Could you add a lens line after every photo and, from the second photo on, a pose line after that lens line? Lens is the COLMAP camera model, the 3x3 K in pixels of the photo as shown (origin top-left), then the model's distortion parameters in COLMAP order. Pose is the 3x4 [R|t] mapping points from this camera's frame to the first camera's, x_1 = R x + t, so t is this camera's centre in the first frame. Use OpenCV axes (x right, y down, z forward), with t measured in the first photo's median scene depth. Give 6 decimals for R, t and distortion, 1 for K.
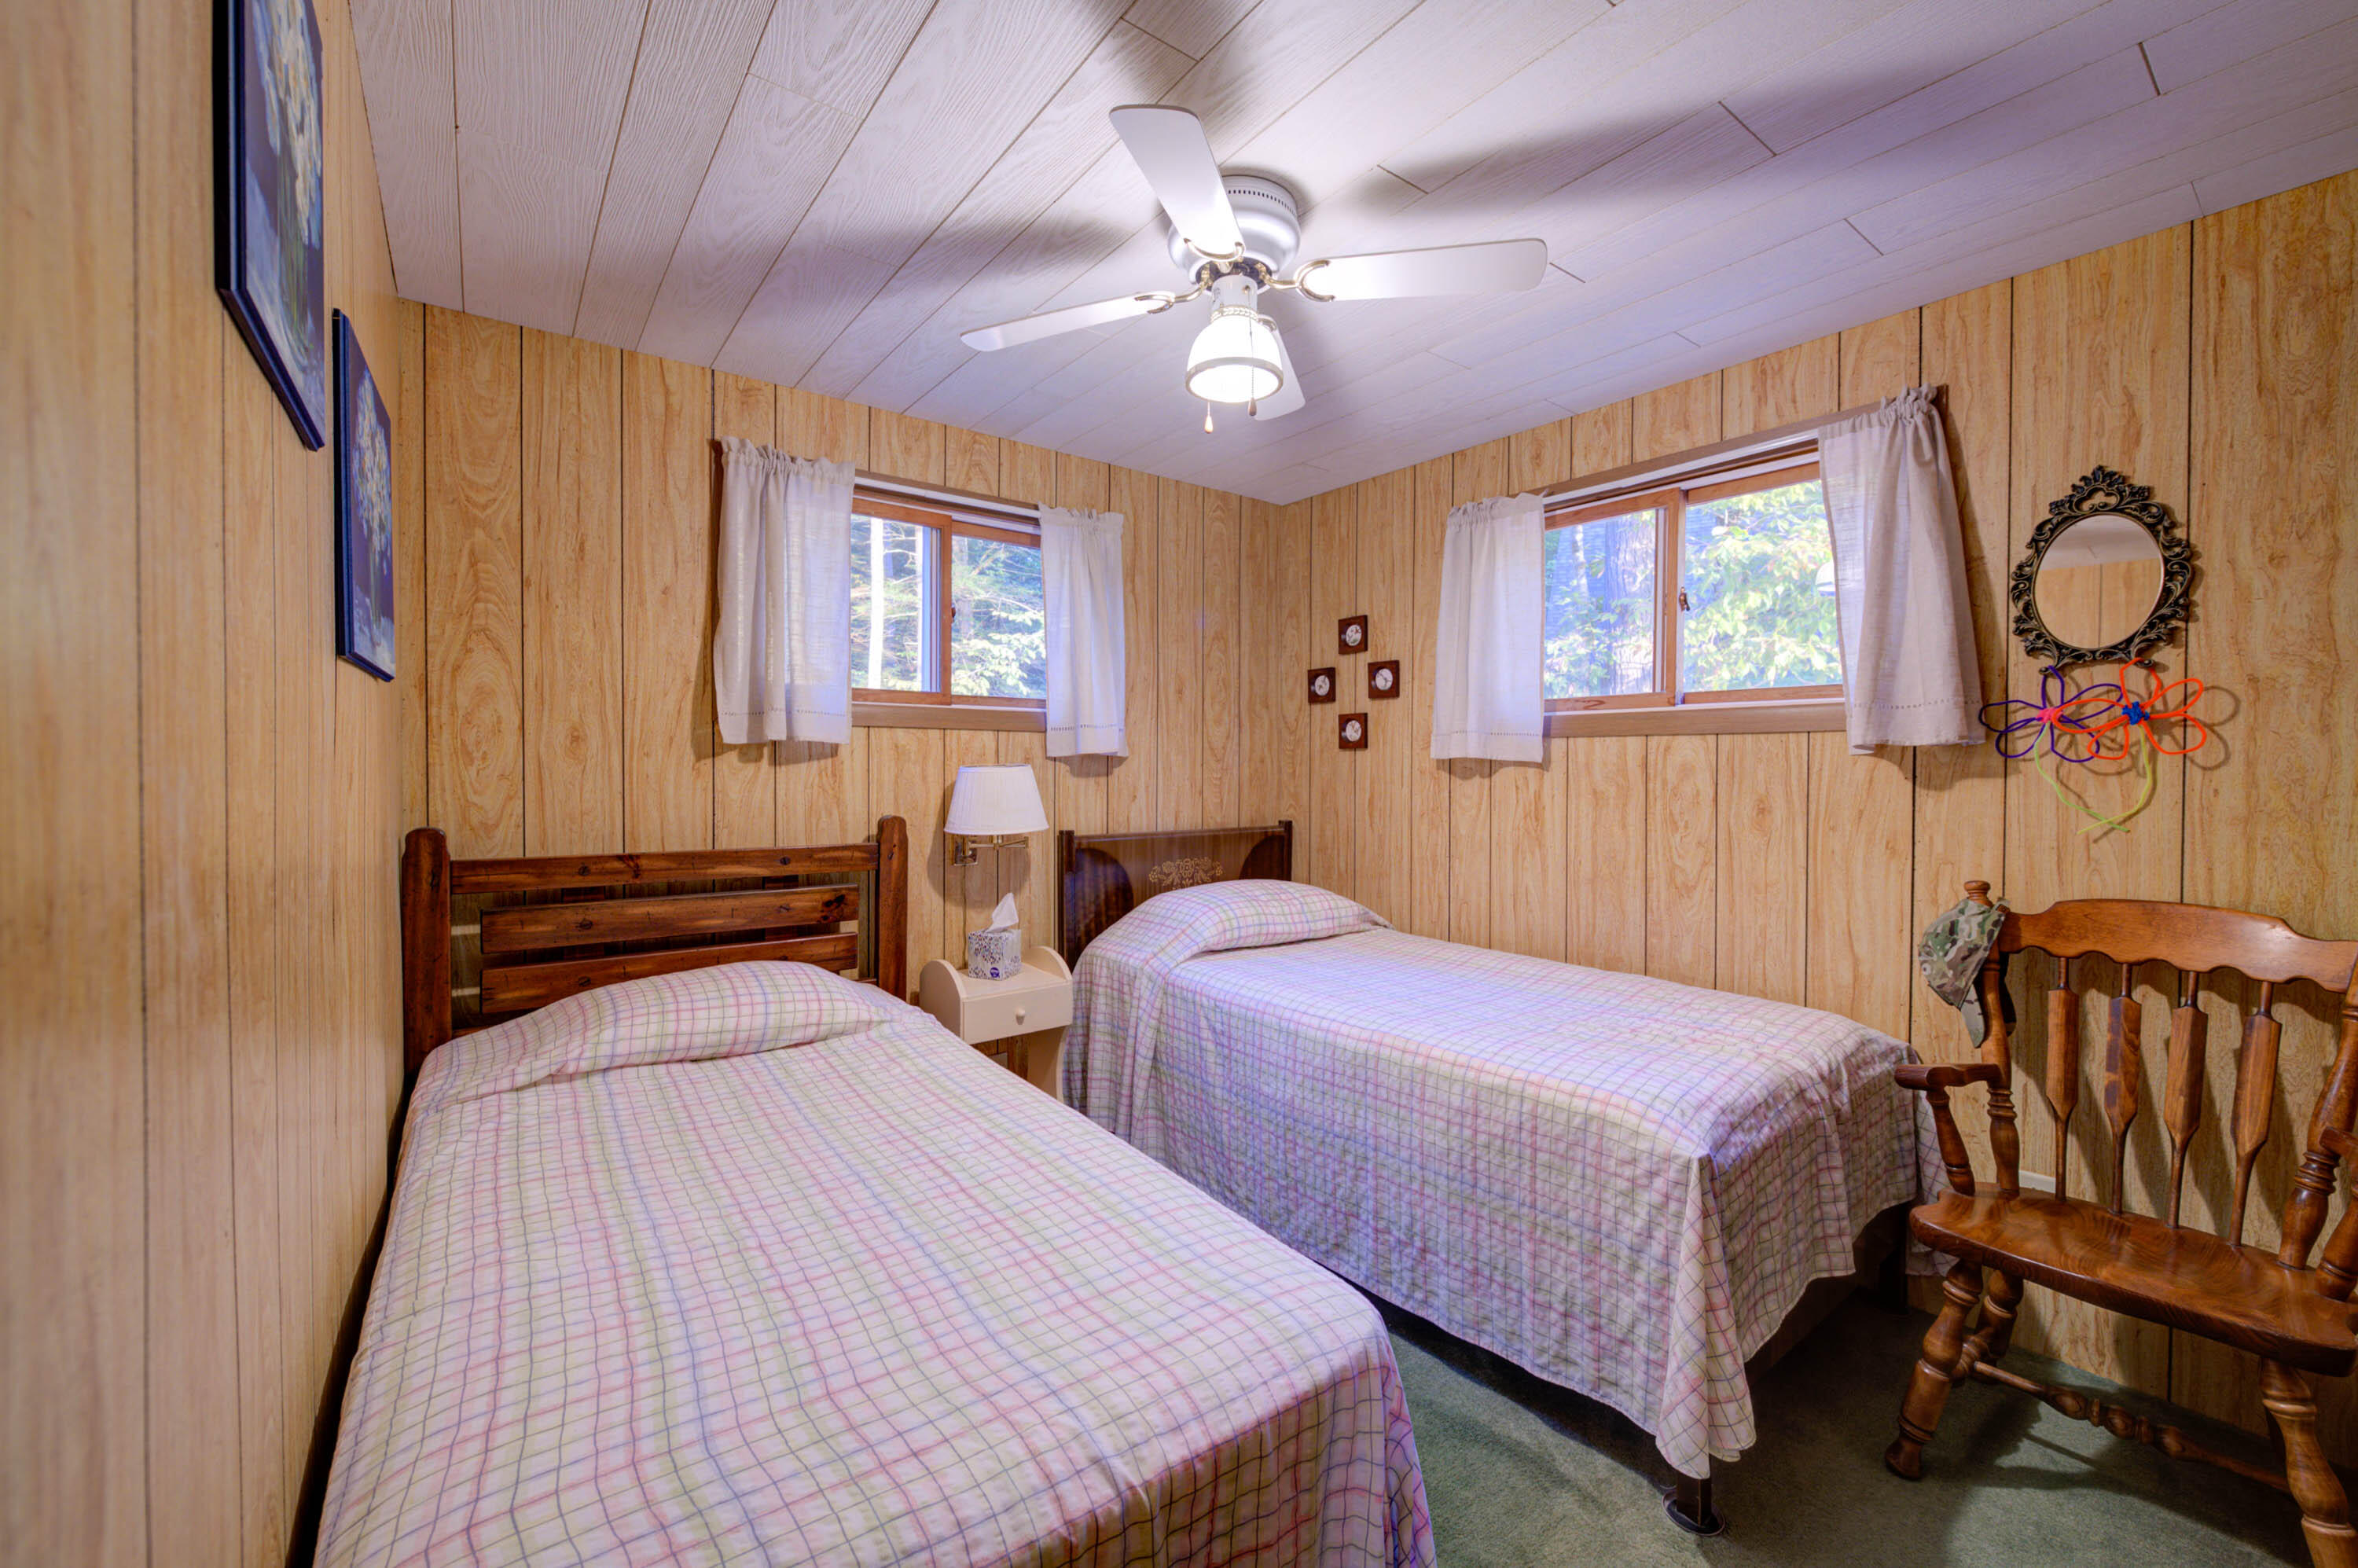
lens RADIAL K [[923.5, 0, 1162.4], [0, 923.5, 779.8], [0, 0, 1]] dist [-0.003183, -0.001051]
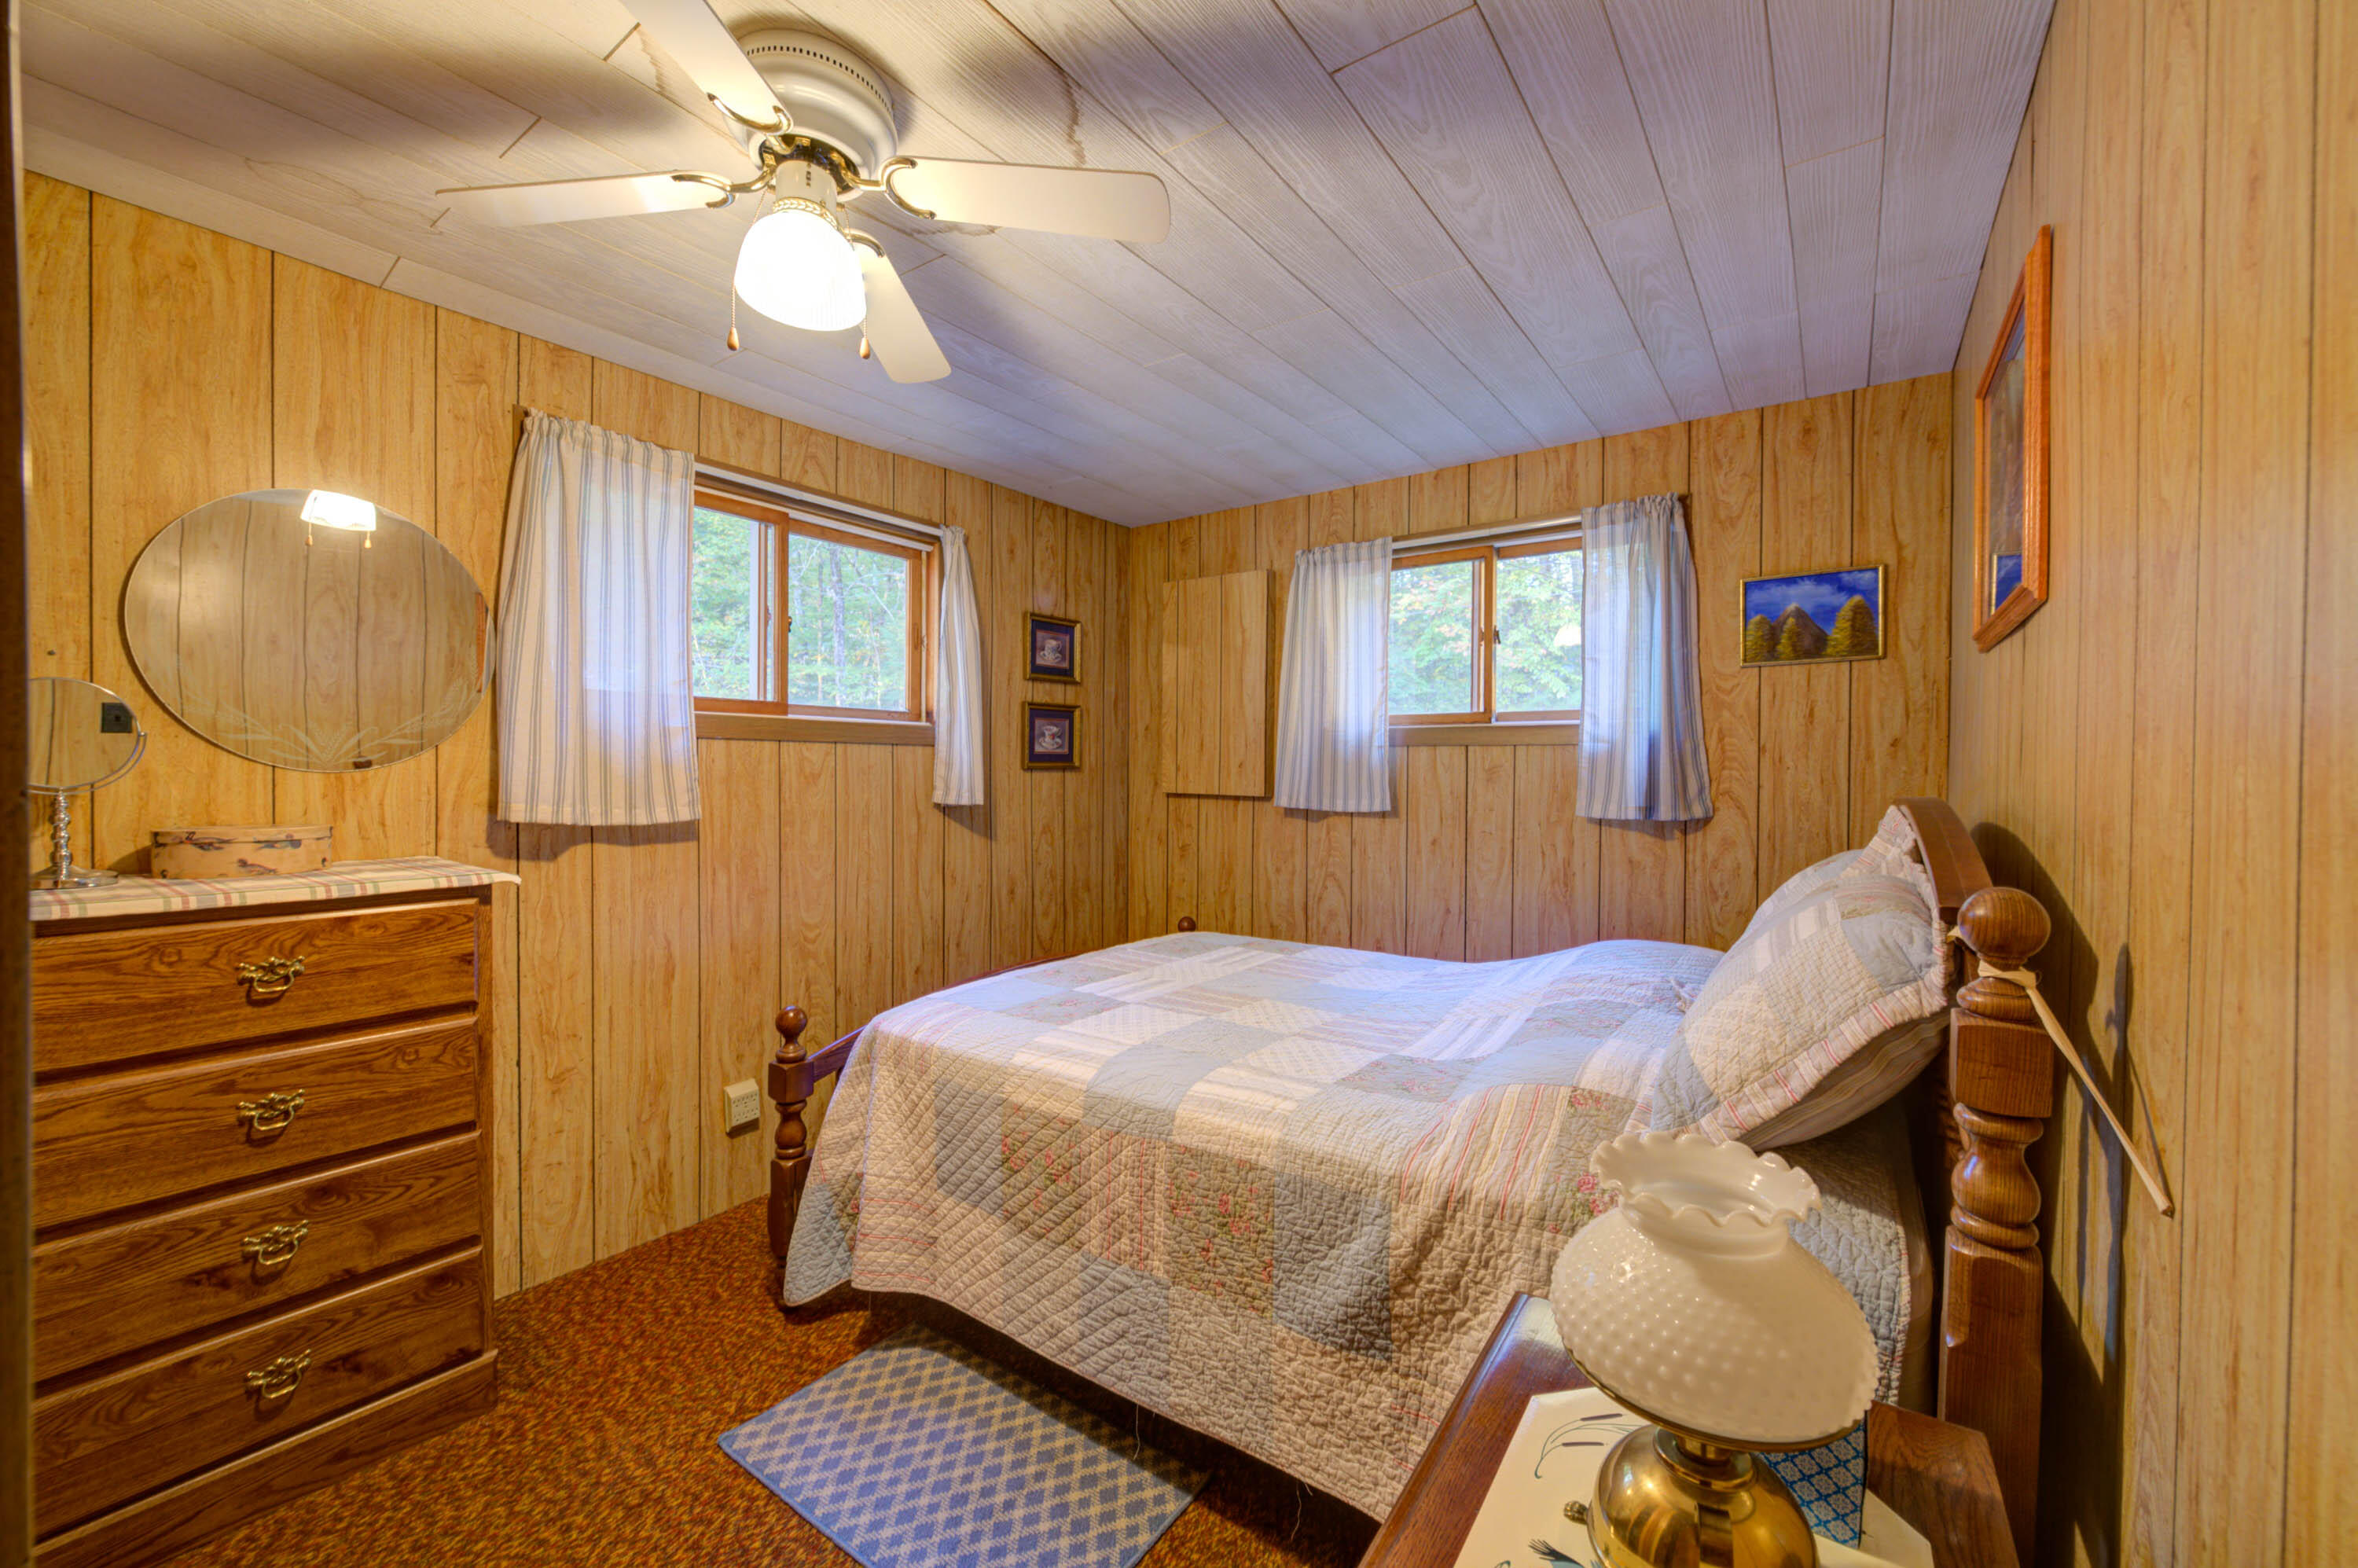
lens RADIAL K [[923.5, 0, 1172.2], [0, 923.5, 771.6], [0, 0, 1]] dist [-0.003183, -0.001051]
pose [[0.946043, -0.006573, 0.323974, -0.173090], [0.008962, 0.999943, -0.005884, -0.017818], [-0.323917, 0.008470, 0.946048, 0.006778]]
